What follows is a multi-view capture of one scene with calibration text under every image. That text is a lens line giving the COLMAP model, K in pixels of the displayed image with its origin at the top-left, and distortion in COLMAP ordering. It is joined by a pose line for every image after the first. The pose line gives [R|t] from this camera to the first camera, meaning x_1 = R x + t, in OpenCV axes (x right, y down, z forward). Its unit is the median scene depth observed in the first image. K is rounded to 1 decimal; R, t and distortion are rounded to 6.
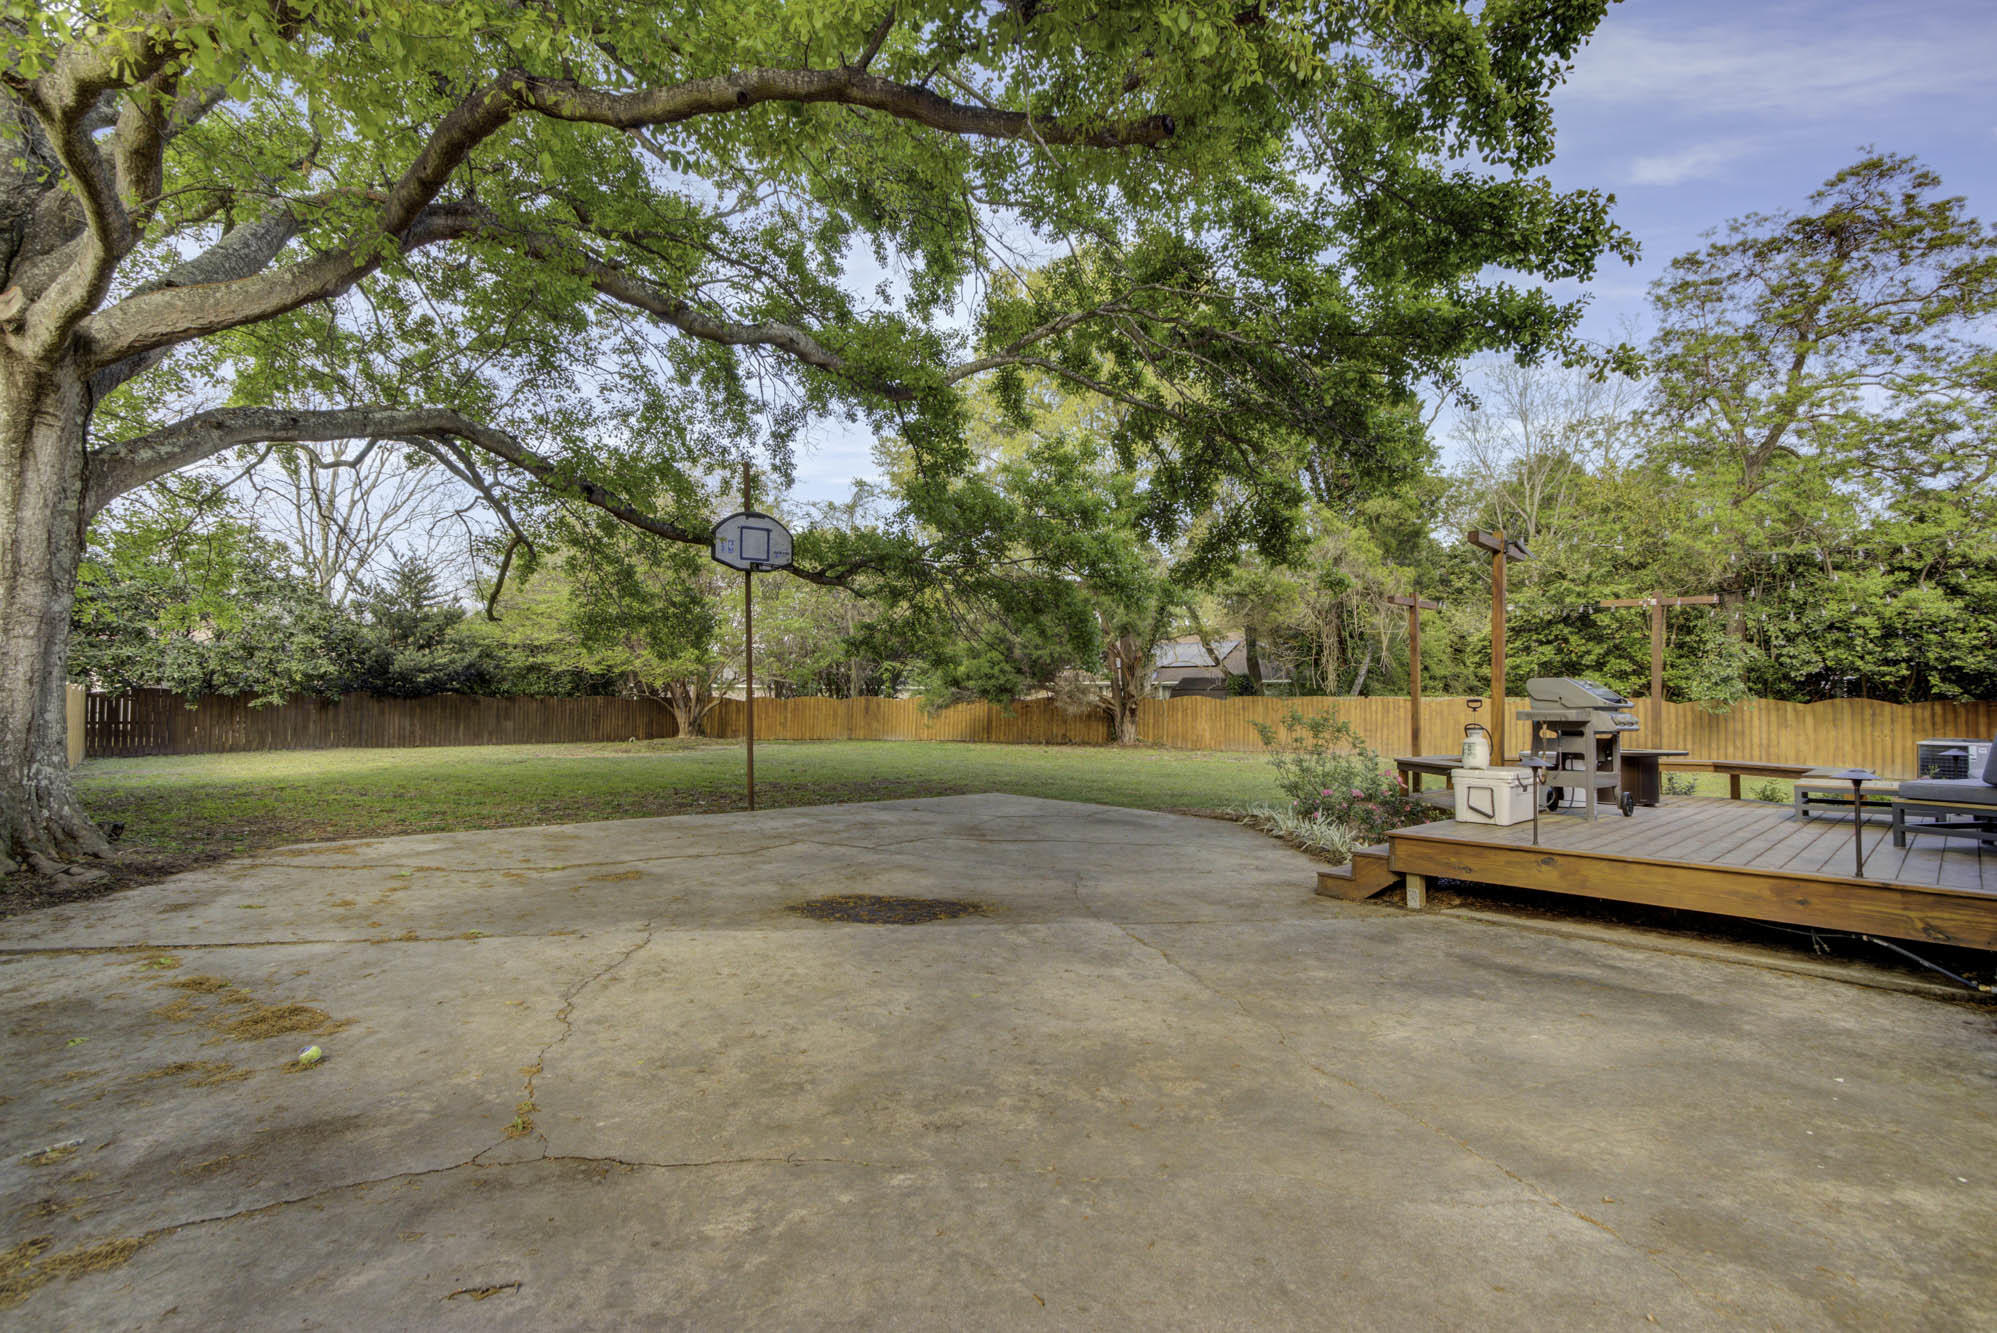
lens RADIAL K [[925.8, 0, 963.5], [0, 925.8, 677.4], [0, 0, 1]] dist [0.000164, 0.003645]
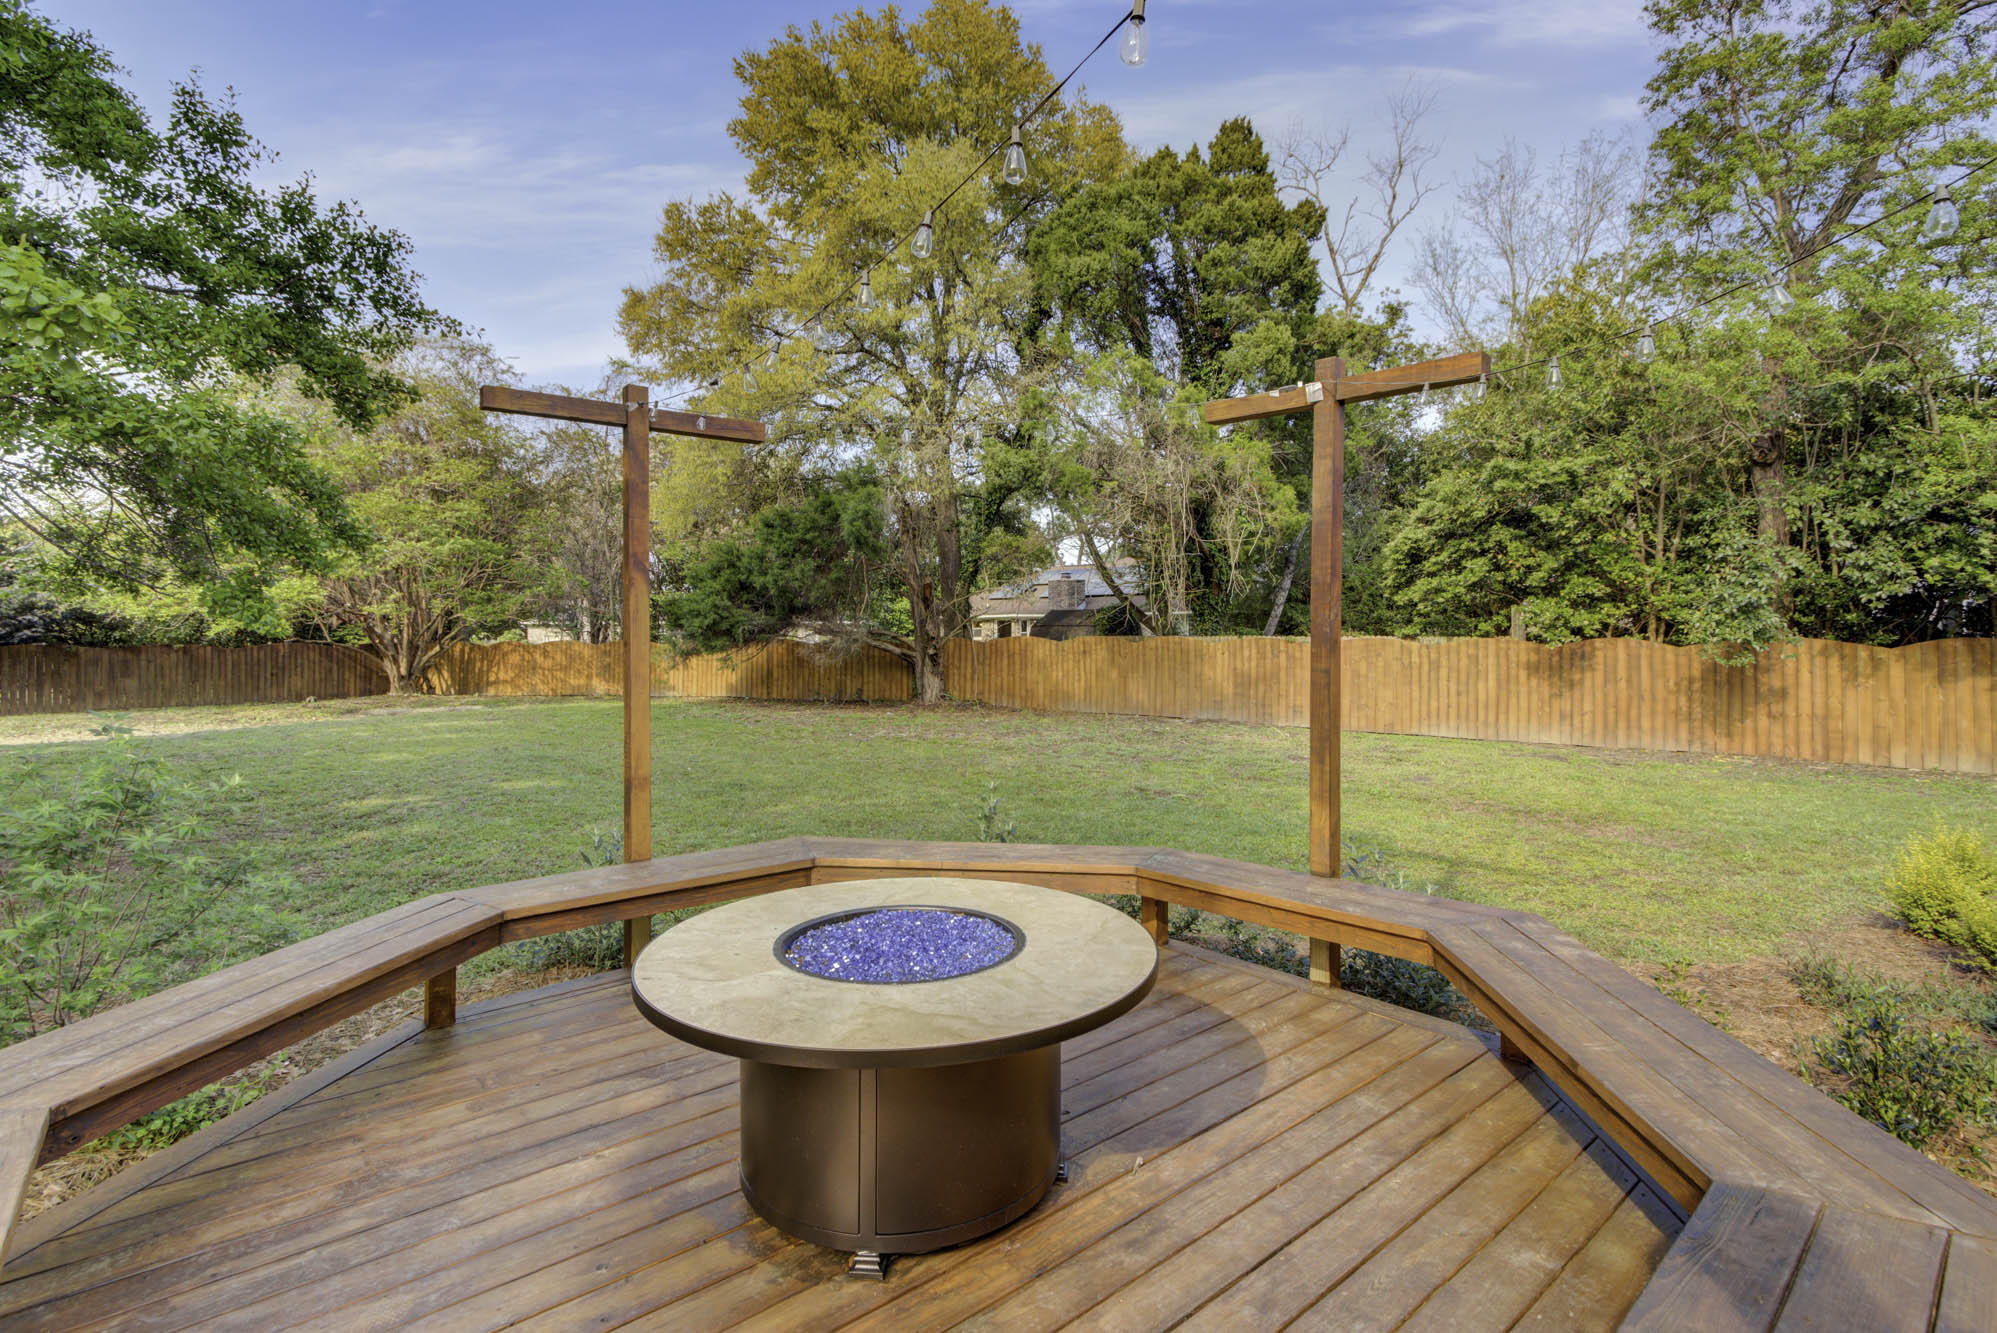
lens RADIAL K [[925.8, 0, 989.7], [0, 925.8, 622.9], [0, 0, 1]] dist [0.000164, 0.003645]
pose [[0.998580, -0.011476, -0.052031, 0.359129], [0.012353, 0.999786, 0.016575, -0.004173], [0.051829, -0.017194, 0.998508, 0.372925]]
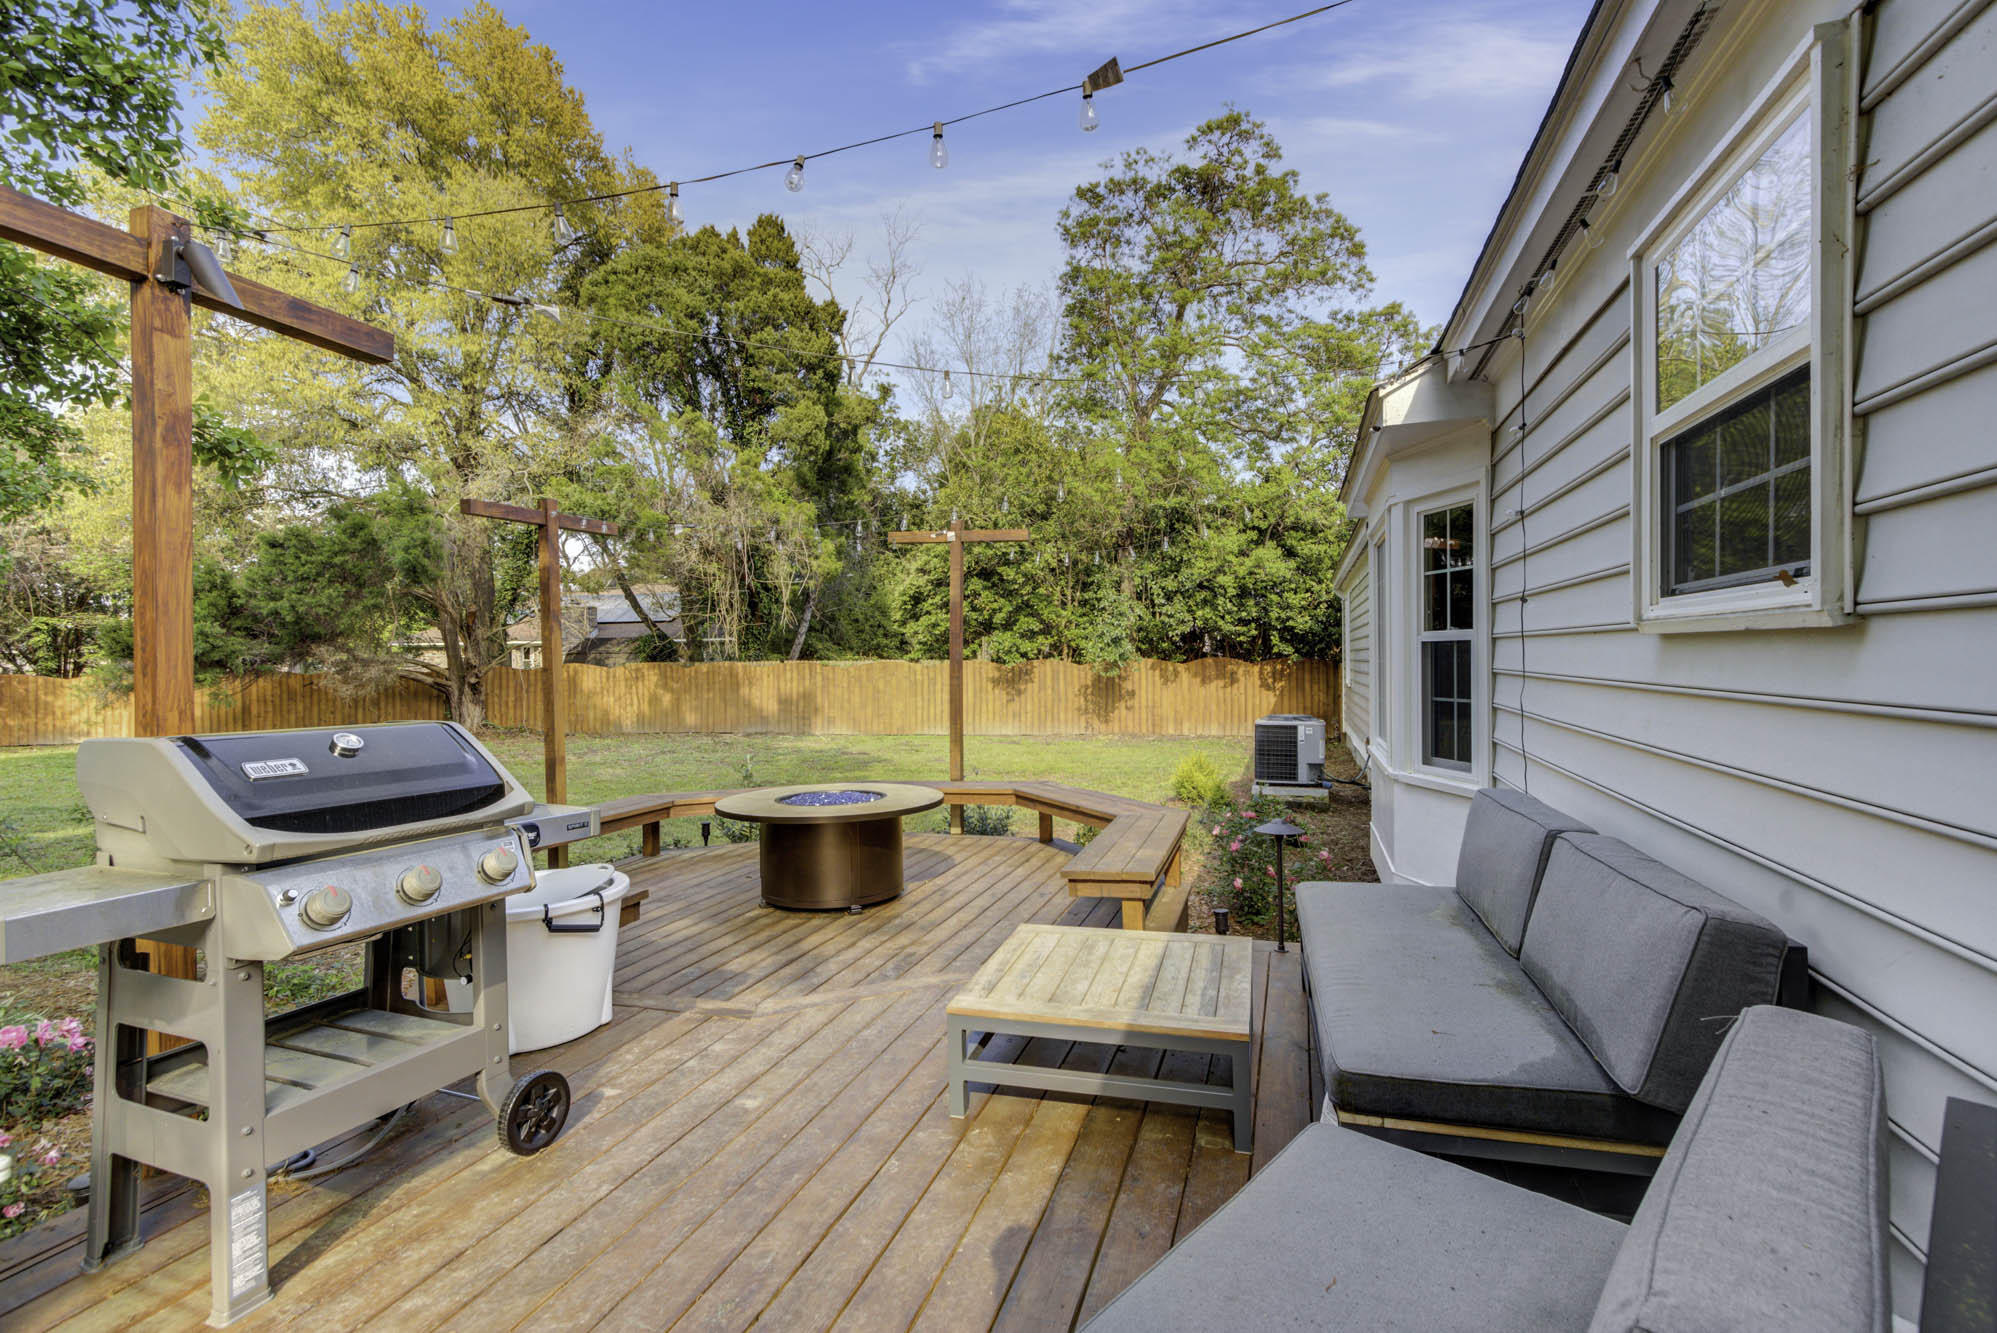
lens RADIAL K [[925.8, 0, 996.0], [0, 925.8, 666.7], [0, 0, 1]] dist [0.000164, 0.003645]
pose [[0.873218, -0.025142, 0.486681, 0.253081], [0.005674, 0.999125, 0.041435, -0.009879], [-0.487297, -0.033420, 0.872596, 0.235414]]
